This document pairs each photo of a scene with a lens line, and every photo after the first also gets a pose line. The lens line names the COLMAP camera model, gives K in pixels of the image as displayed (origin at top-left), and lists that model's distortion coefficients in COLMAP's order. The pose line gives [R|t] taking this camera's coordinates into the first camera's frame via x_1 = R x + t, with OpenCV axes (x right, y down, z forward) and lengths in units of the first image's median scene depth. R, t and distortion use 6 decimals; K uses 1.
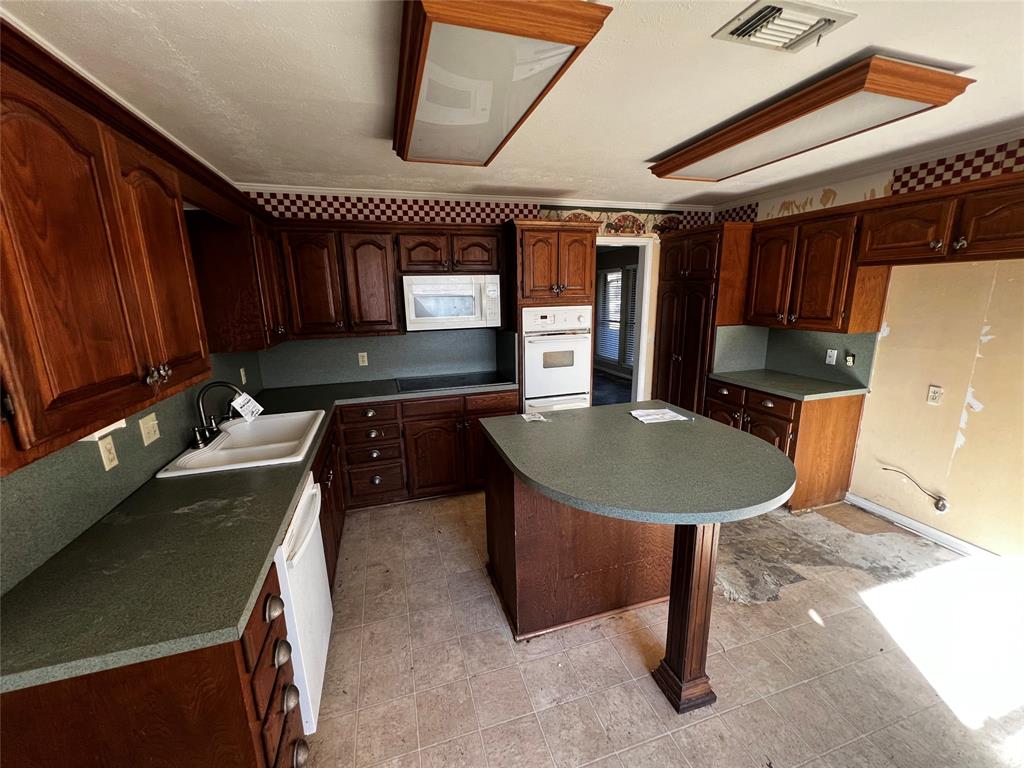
lens RADIAL K [[407.6, 0, 513.7], [0, 407.6, 384.7], [0, 0, 1]] dist [-0.007087, 0.001059]
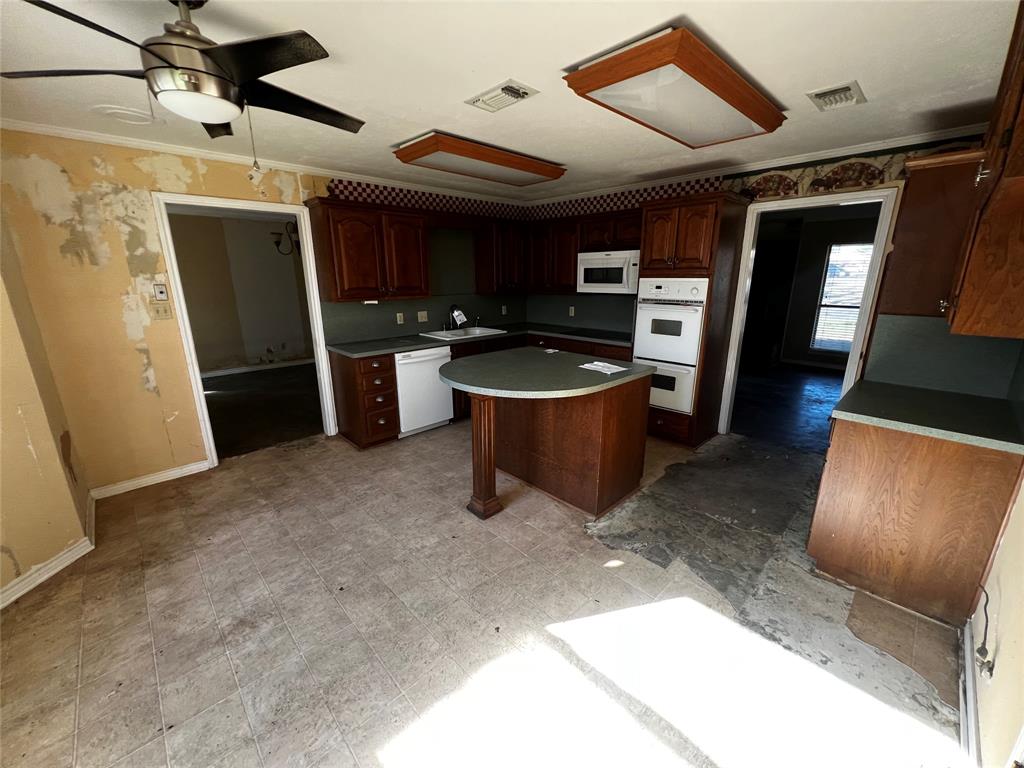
lens RADIAL K [[408.7, 0, 510.2], [0, 408.7, 384.5], [0, 0, 1]] dist [-0.007344, 0.001421]
pose [[0.450906, 0.249023, -0.857130, 0.940183], [-0.201673, 0.963883, 0.173945, -0.022045], [0.869490, 0.094428, 0.484842, 0.133503]]
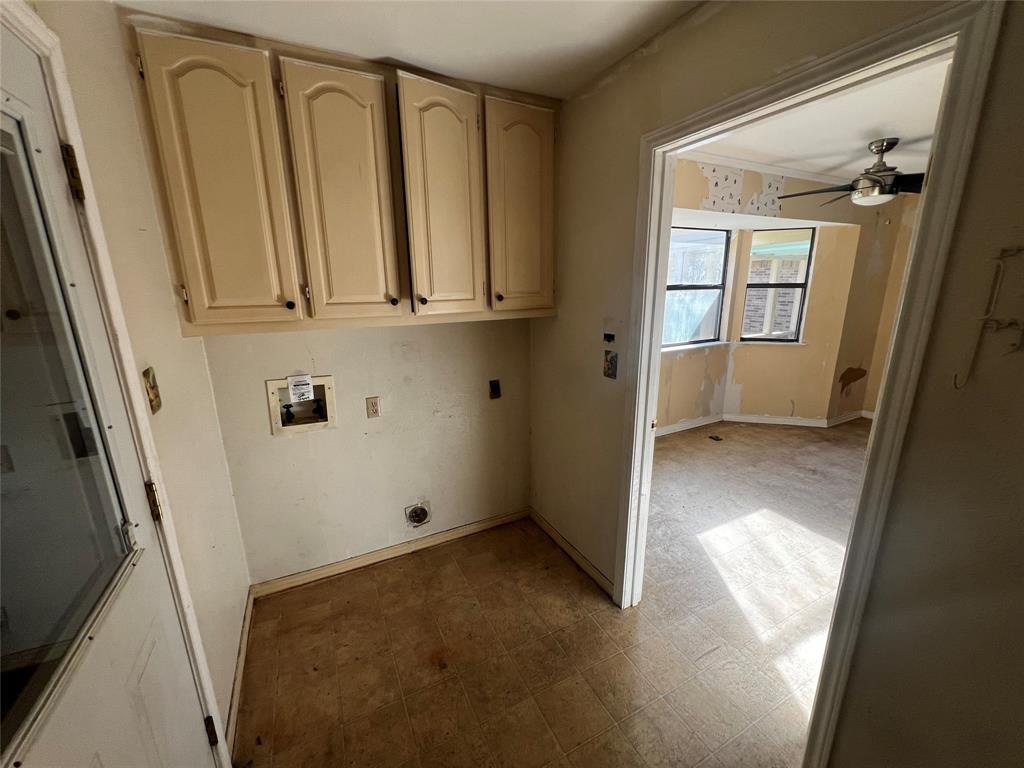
lens RADIAL K [[407.6, 0, 509.3], [0, 407.6, 383.8], [0, 0, 1]] dist [-0.007087, 0.001059]
pose [[-0.985558, 0.072491, -0.153035, 1.293331], [-0.004604, 0.891931, 0.452149, -0.197856], [0.169273, 0.446324, -0.878716, 0.832965]]
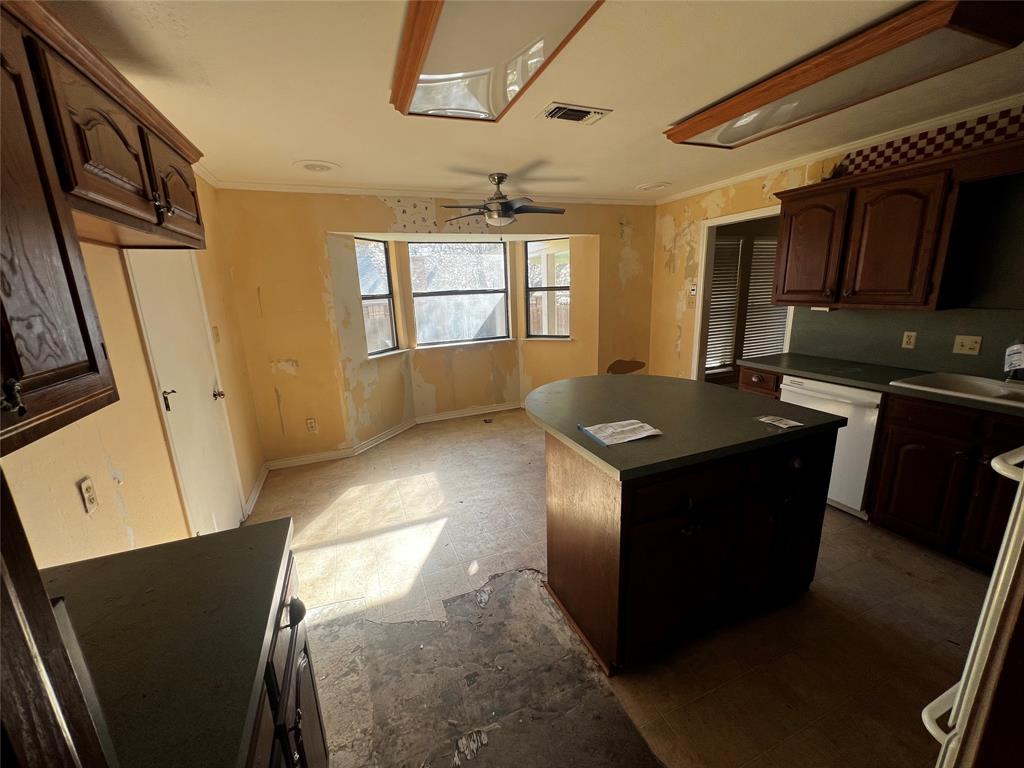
lens RADIAL K [[407.6, 0, 511.3], [0, 407.6, 384.5], [0, 0, 1]] dist [-0.007087, 0.001059]
pose [[-0.995045, 0.074866, -0.065419, 0.439843], [0.038092, 0.894872, 0.444694, -0.251878], [0.091834, 0.439999, -0.893290, 1.189332]]
